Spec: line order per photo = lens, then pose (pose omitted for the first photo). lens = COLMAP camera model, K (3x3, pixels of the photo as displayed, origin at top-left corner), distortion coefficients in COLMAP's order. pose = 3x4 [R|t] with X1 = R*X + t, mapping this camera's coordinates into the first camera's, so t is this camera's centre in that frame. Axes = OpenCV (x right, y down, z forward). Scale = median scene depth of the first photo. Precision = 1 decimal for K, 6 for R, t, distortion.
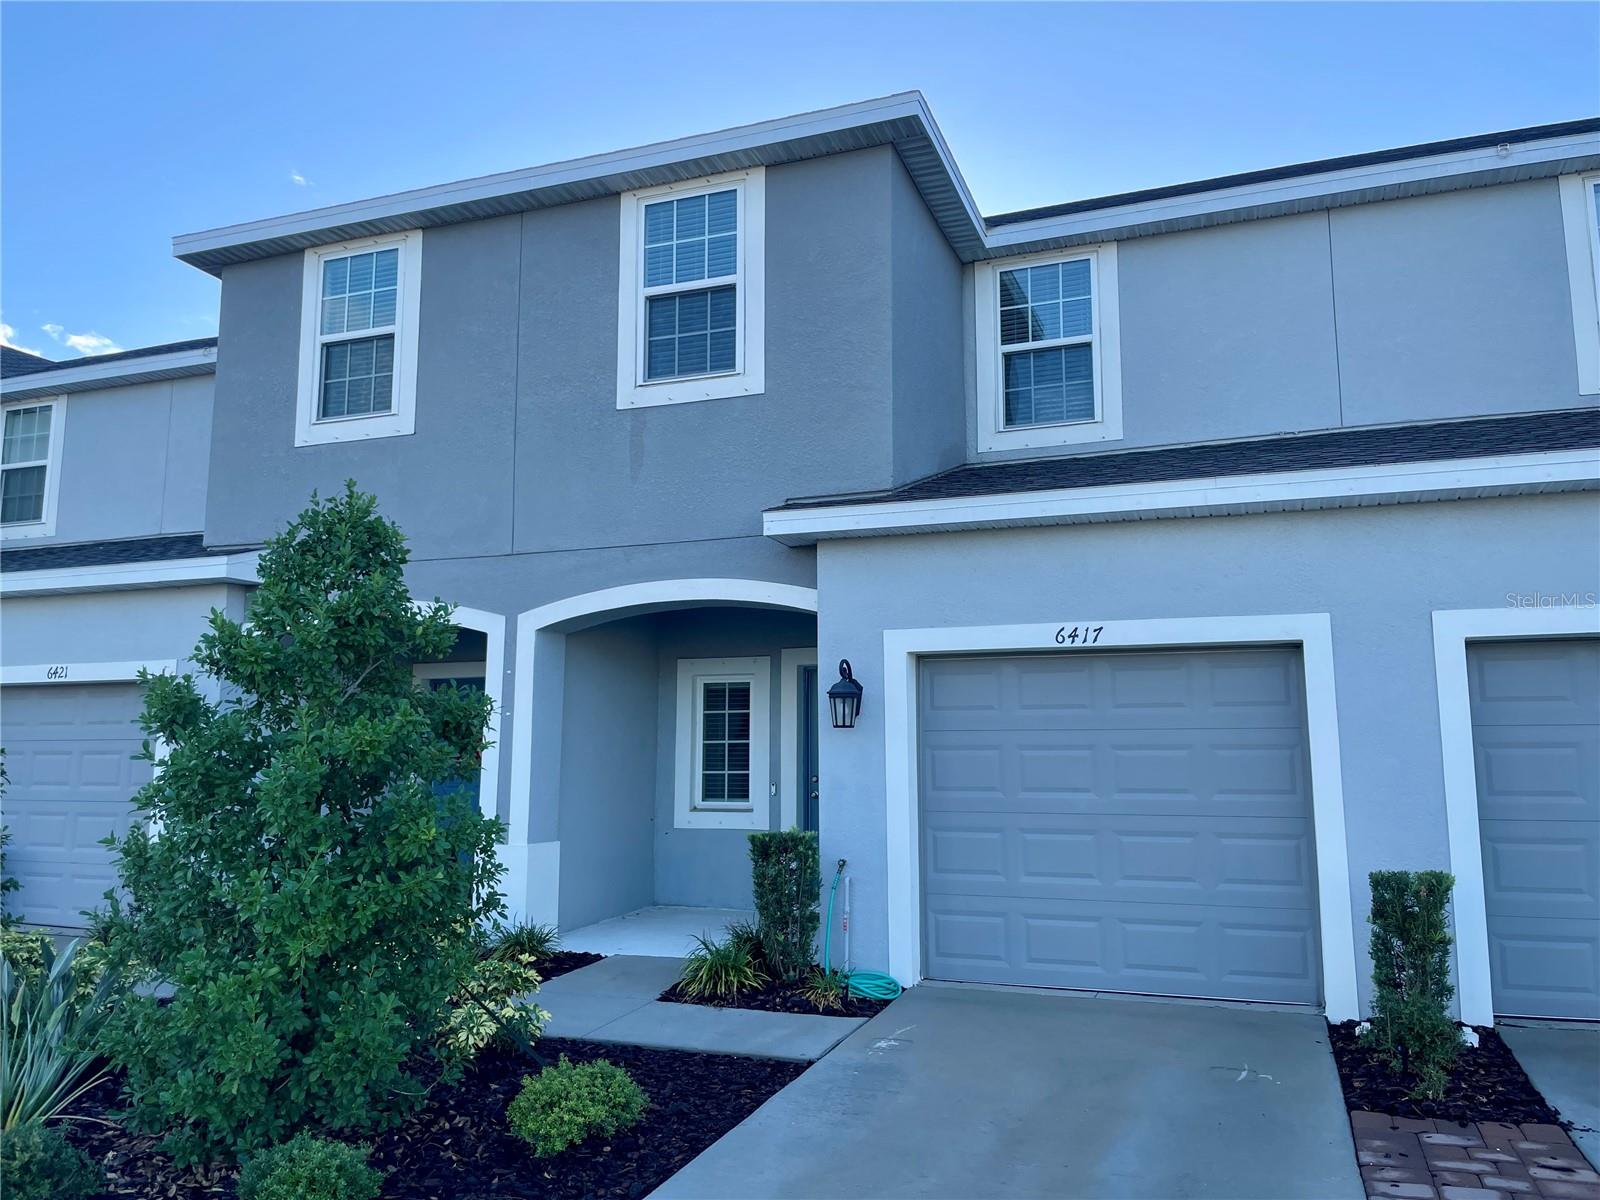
lens RADIAL K [[1206.7, 0, 794.9], [0, 1206.7, 594.6], [0, 0, 1]] dist [0.027044, -0.015023]
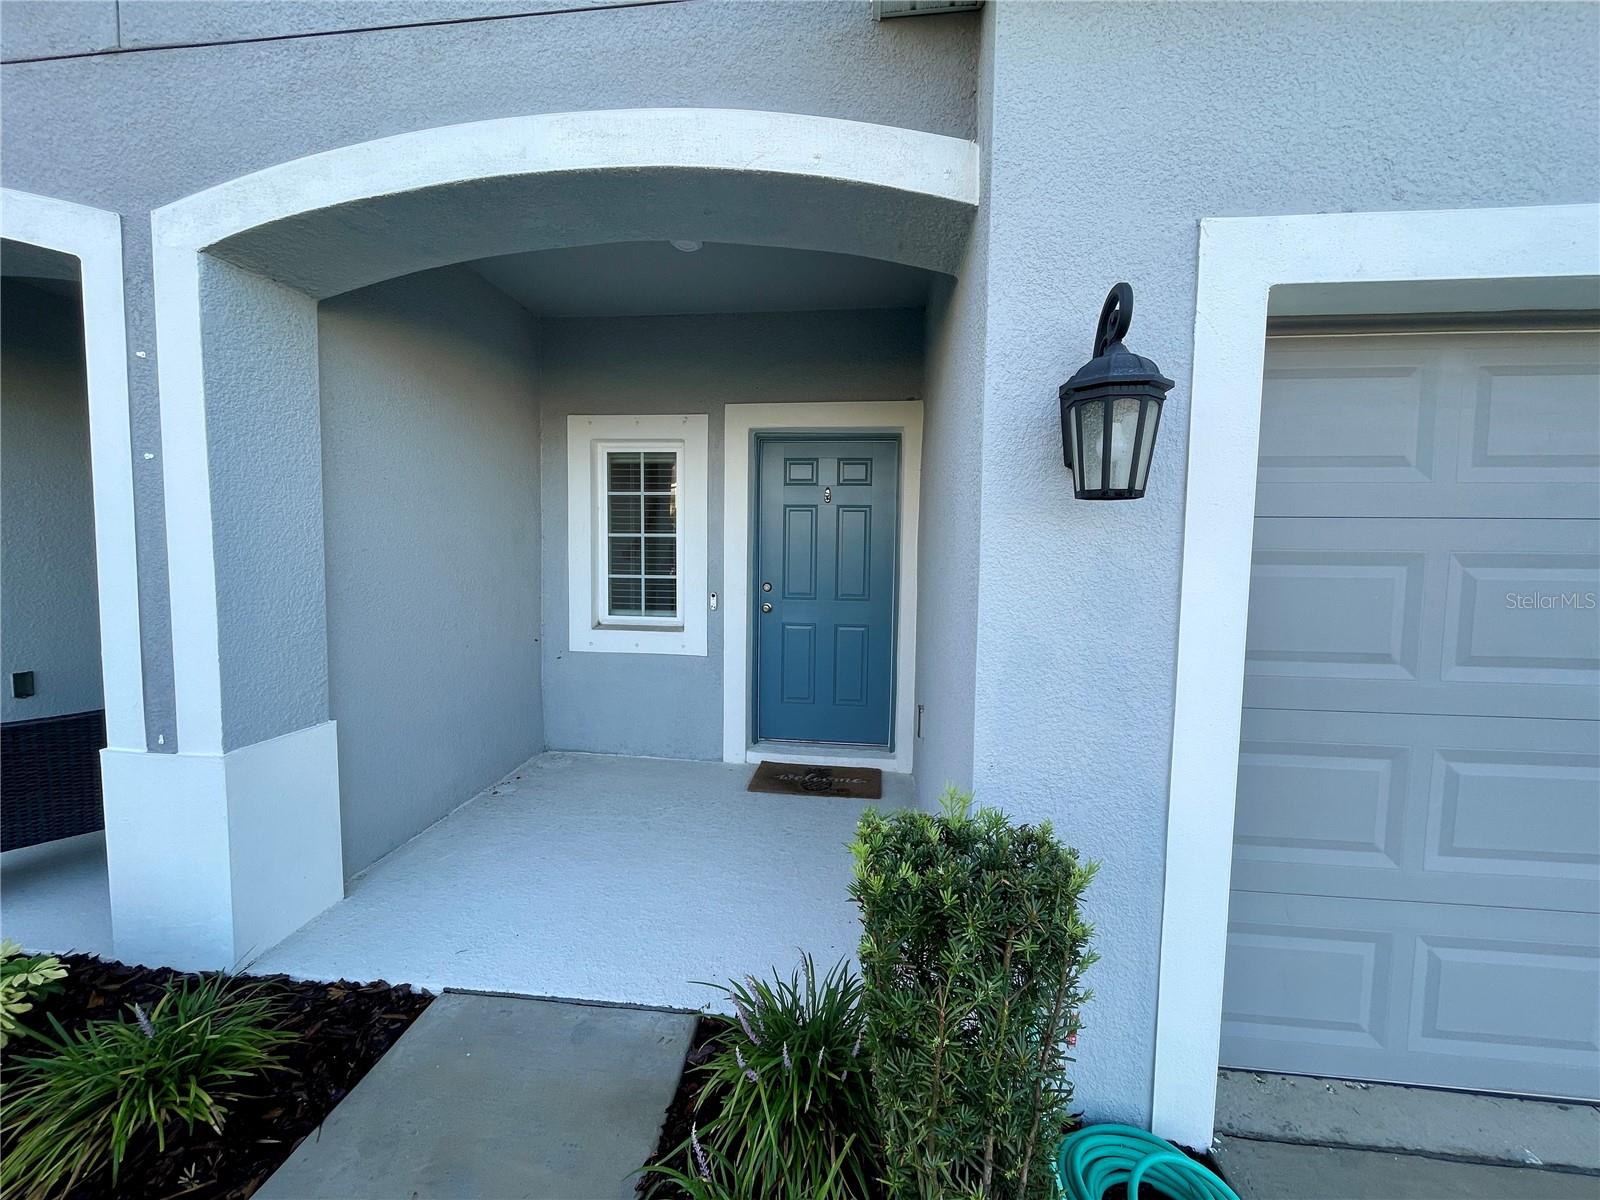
lens RADIAL K [[648.8, 0, 800.6], [0, 648.8, 607.2], [0, 0, 1]] dist [-0.003077, 0.000324]
pose [[0.969073, -0.008891, 0.246615, -0.075774], [-0.047149, 0.974270, 0.220396, 0.091619], [-0.242229, -0.225207, 0.943720, 0.742256]]
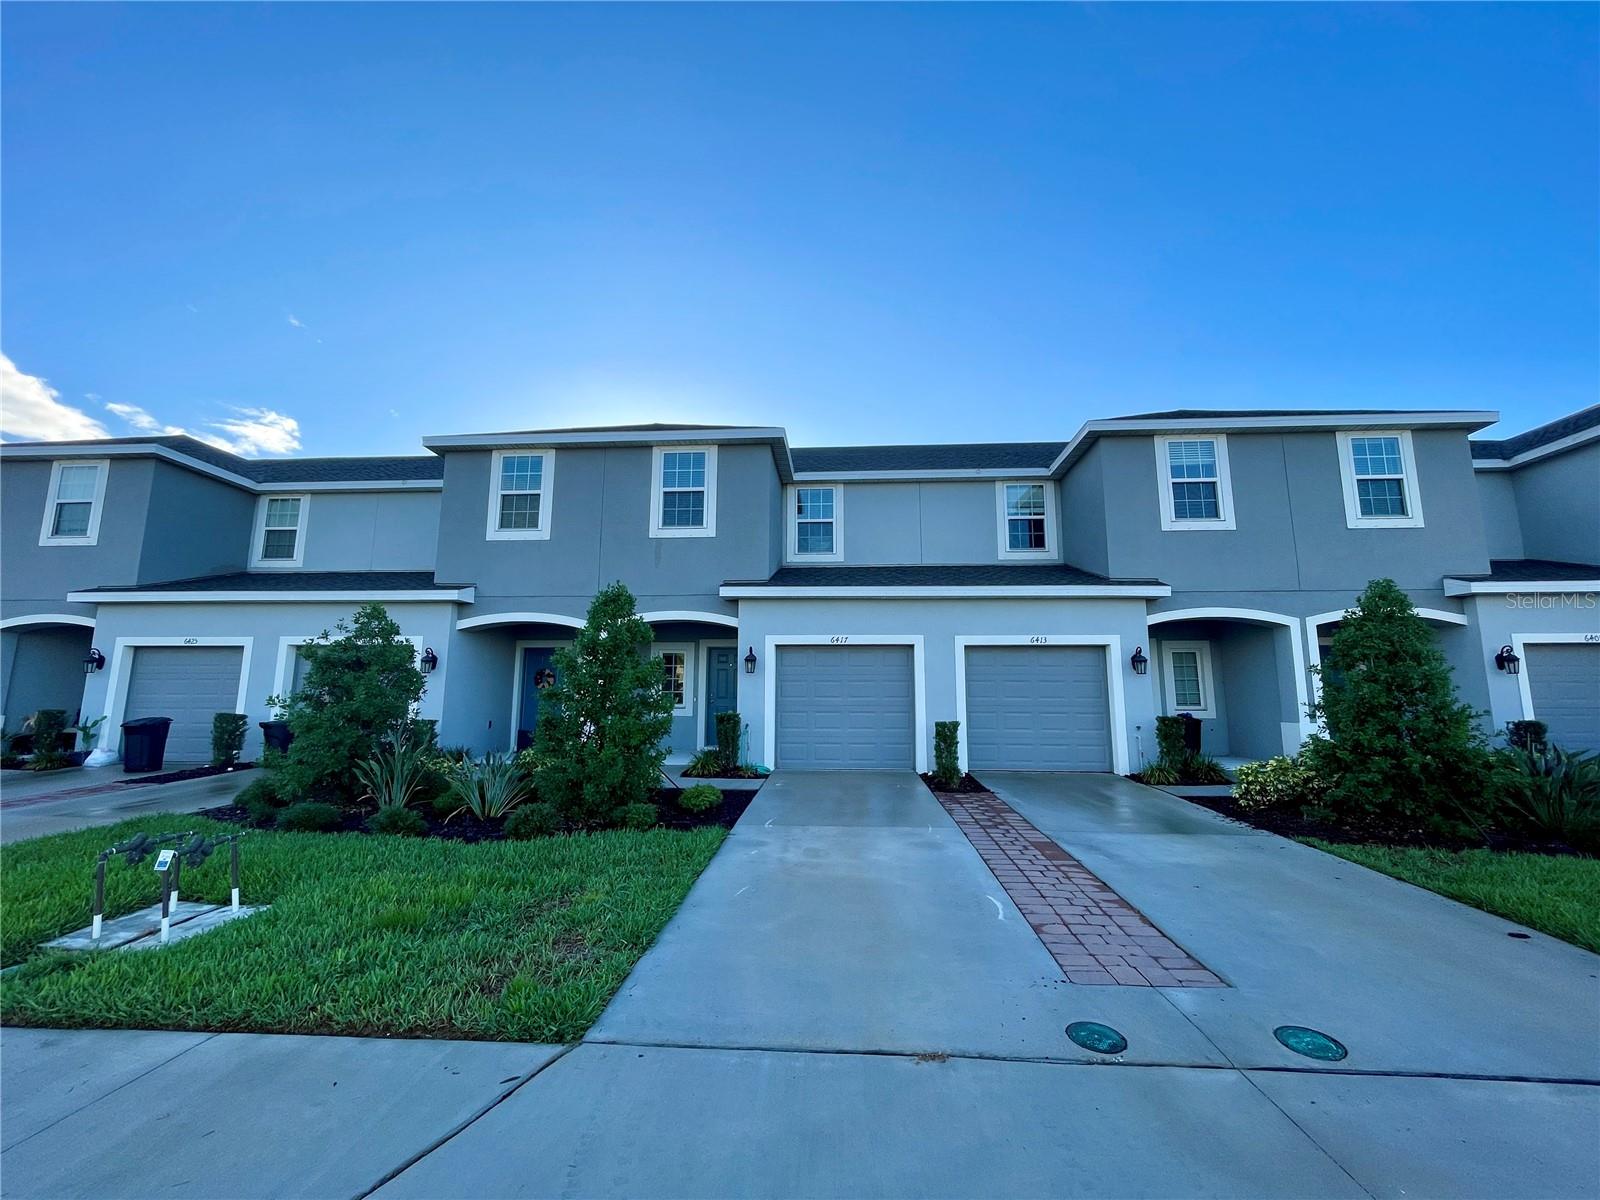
lens RADIAL K [[648.8, 0, 805.3], [0, 648.8, 595.3], [0, 0, 1]] dist [-0.003077, 0.000324]
pose [[0.955969, 0.047037, 0.289675, -0.224079], [-0.043434, 0.998878, -0.018858, -0.030158], [-0.290237, 0.005446, 0.956939, -0.320925]]
